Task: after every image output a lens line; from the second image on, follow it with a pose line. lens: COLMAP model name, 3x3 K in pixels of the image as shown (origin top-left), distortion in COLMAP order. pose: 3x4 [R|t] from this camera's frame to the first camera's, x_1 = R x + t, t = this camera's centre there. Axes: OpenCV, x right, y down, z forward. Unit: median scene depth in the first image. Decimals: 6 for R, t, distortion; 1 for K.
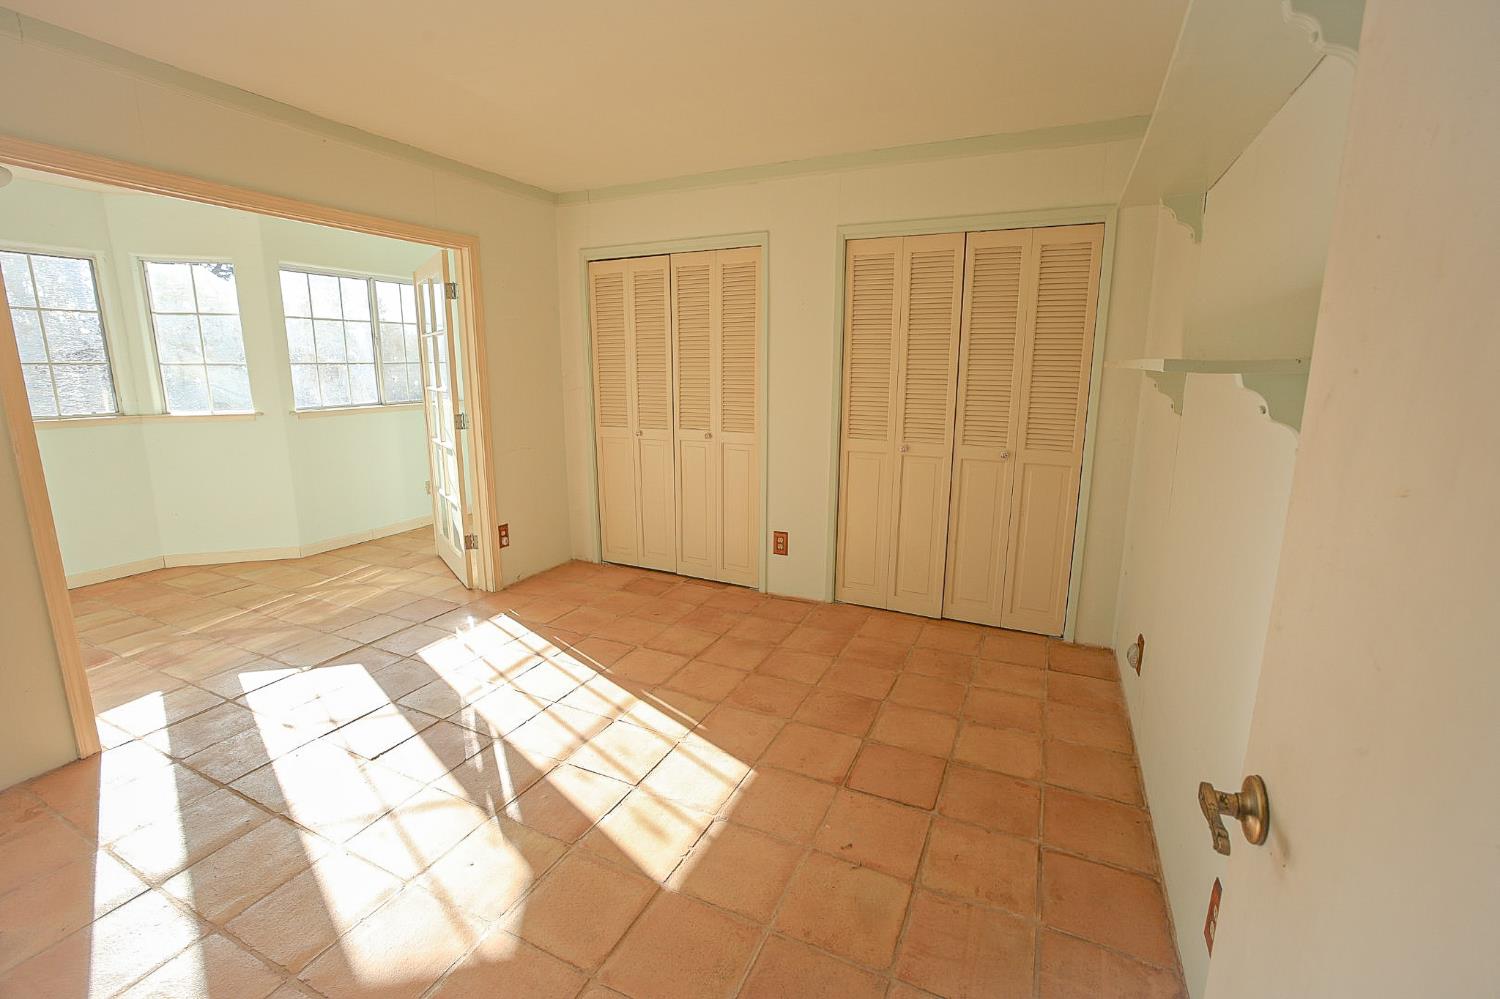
lens RADIAL K [[665.3, 0, 747.4], [0, 665.3, 482.4], [0, 0, 1]] dist [-0.045807, 0.015268]
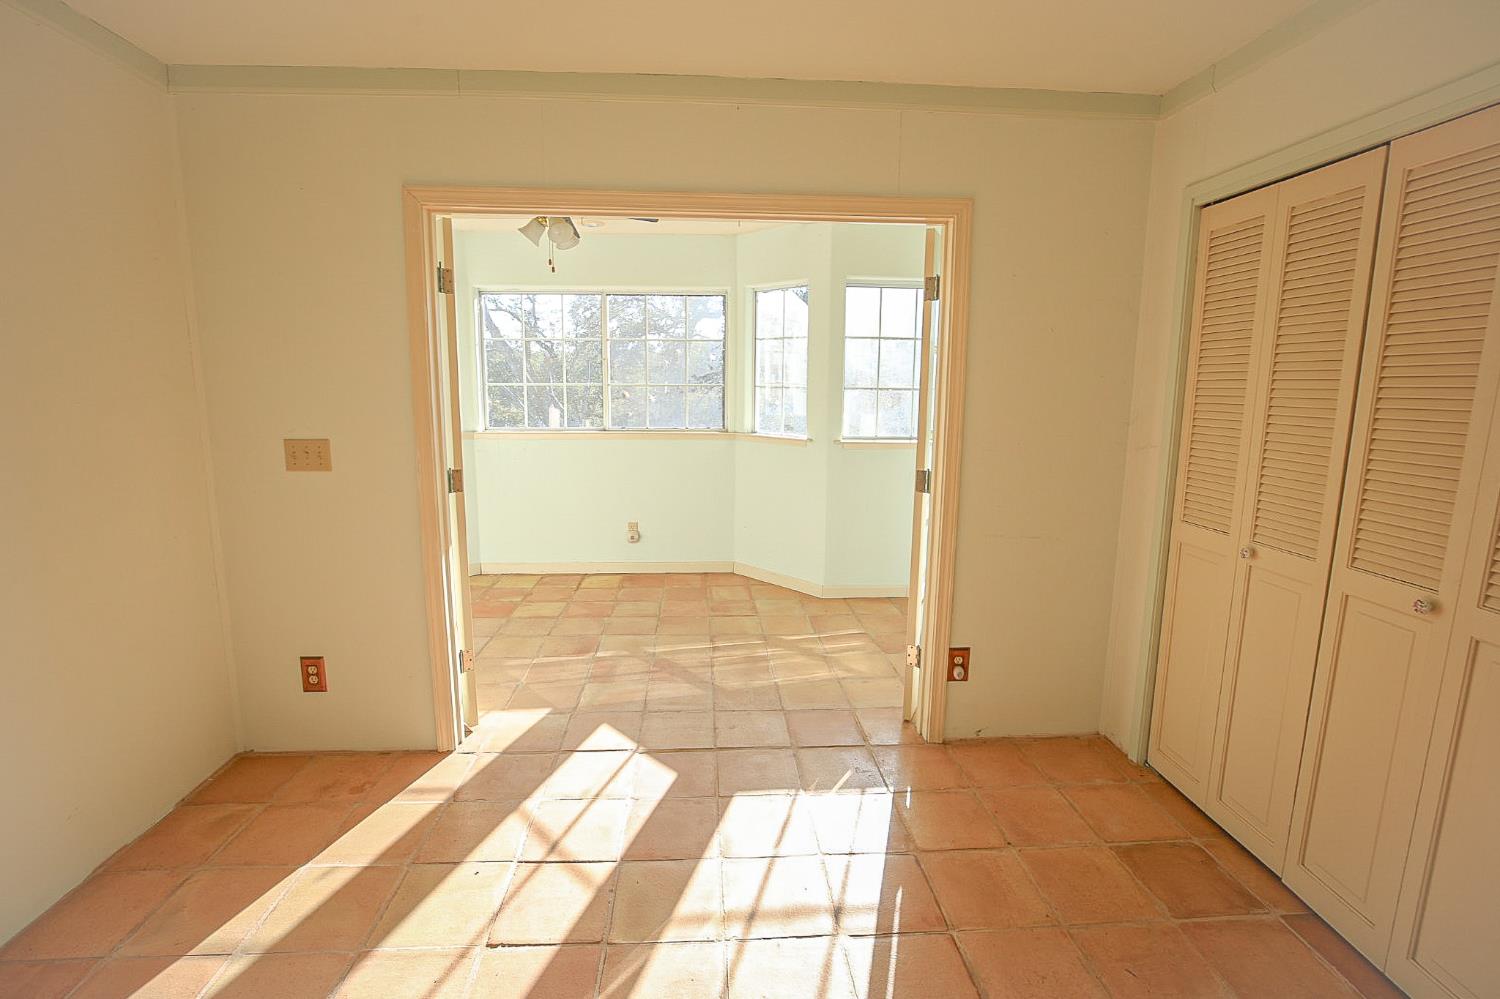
lens RADIAL K [[665.3, 0, 747.4], [0, 665.3, 482.4], [0, 0, 1]] dist [-0.045807, 0.015268]
pose [[0.471248, 0.136970, -0.871300, 0.069313], [-0.161763, 0.984533, 0.067280, -0.103700], [0.867040, 0.109238, 0.486116, 0.494447]]
